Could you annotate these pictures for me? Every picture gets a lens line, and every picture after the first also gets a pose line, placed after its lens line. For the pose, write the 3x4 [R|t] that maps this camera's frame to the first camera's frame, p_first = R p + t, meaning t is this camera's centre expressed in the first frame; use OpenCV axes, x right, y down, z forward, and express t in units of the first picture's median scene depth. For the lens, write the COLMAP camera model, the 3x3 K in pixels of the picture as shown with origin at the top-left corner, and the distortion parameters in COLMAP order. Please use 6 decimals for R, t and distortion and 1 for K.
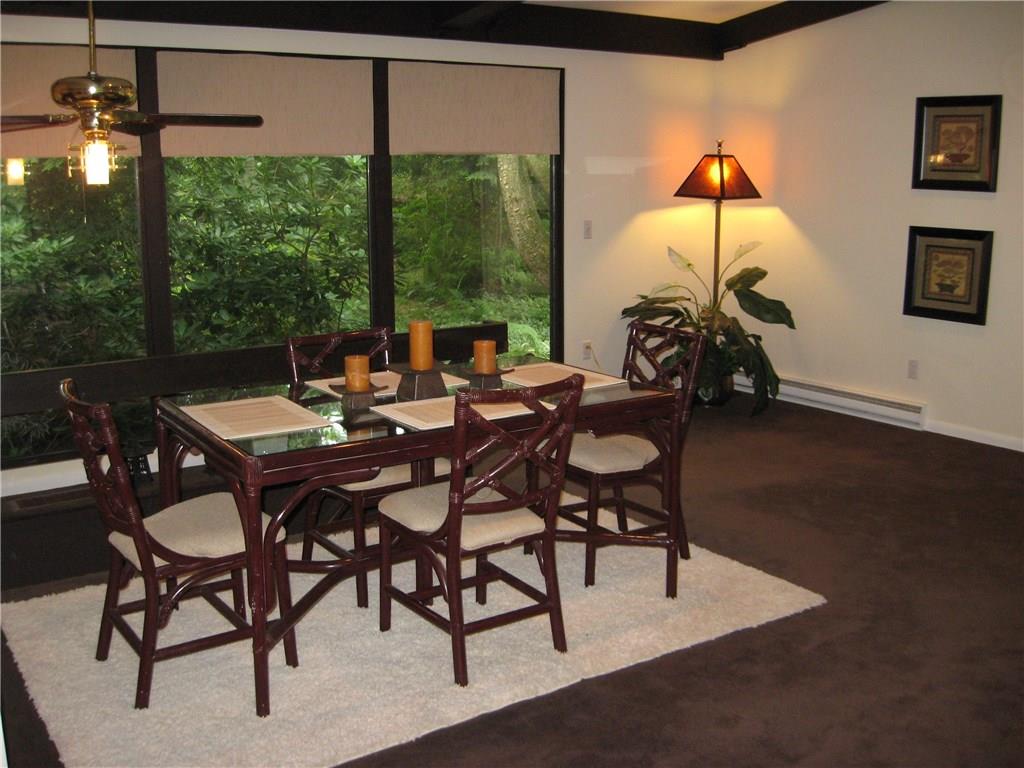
lens RADIAL K [[1070.1, 0, 512.0], [0, 1070.1, 384.0], [0, 0, 1]] dist [-0.125218, 0.035053]
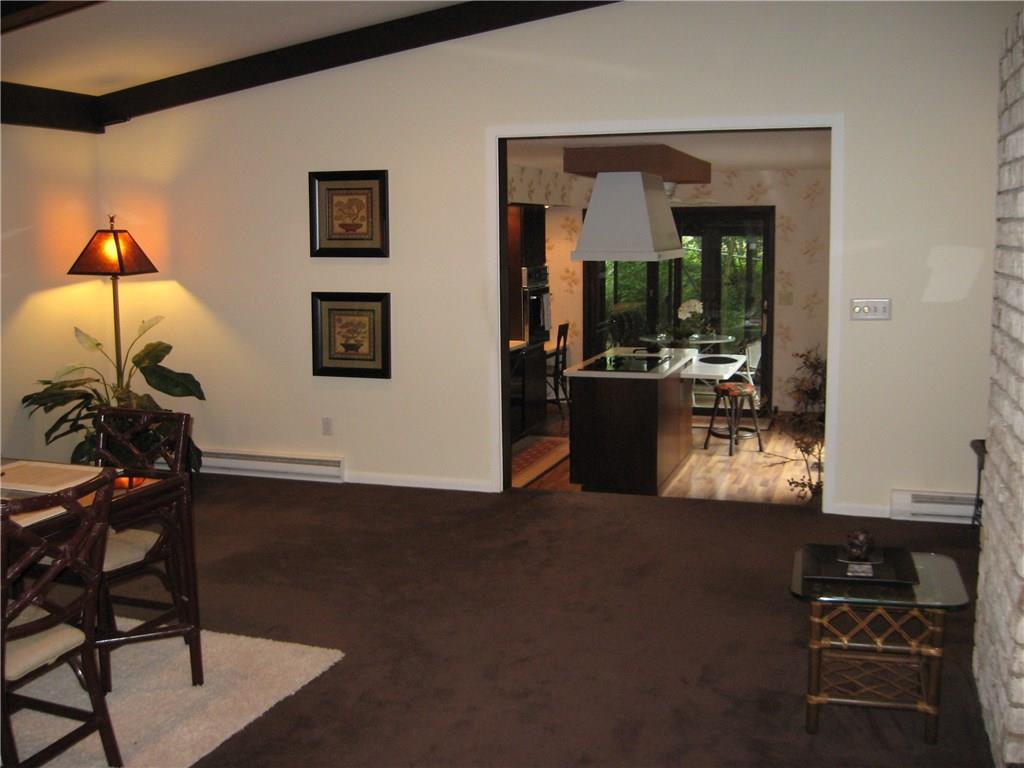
lens RADIAL K [[1070.1, 0, 512.0], [0, 1070.1, 384.0], [0, 0, 1]] dist [-0.125218, 0.035053]
pose [[0.801250, -0.088229, 0.591789, -0.105808], [0.125704, 0.991816, -0.022328, -0.009333], [-0.584976, 0.092281, 0.805783, 0.023643]]
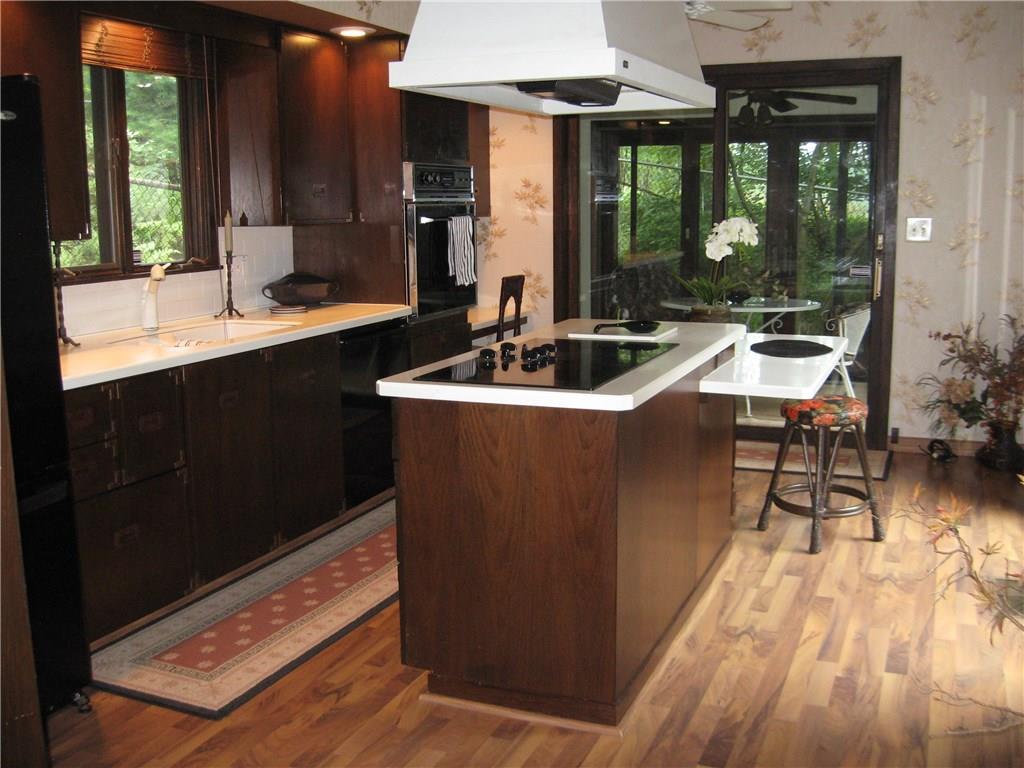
lens RADIAL K [[1070.1, 0, 512.0], [0, 1070.1, 384.0], [0, 0, 1]] dist [-0.125218, 0.035053]
pose [[0.839651, -0.096806, 0.534430, 0.300995], [0.114476, 0.993426, 0.000093, -0.028542], [-0.530926, 0.061101, 0.845213, 0.396512]]
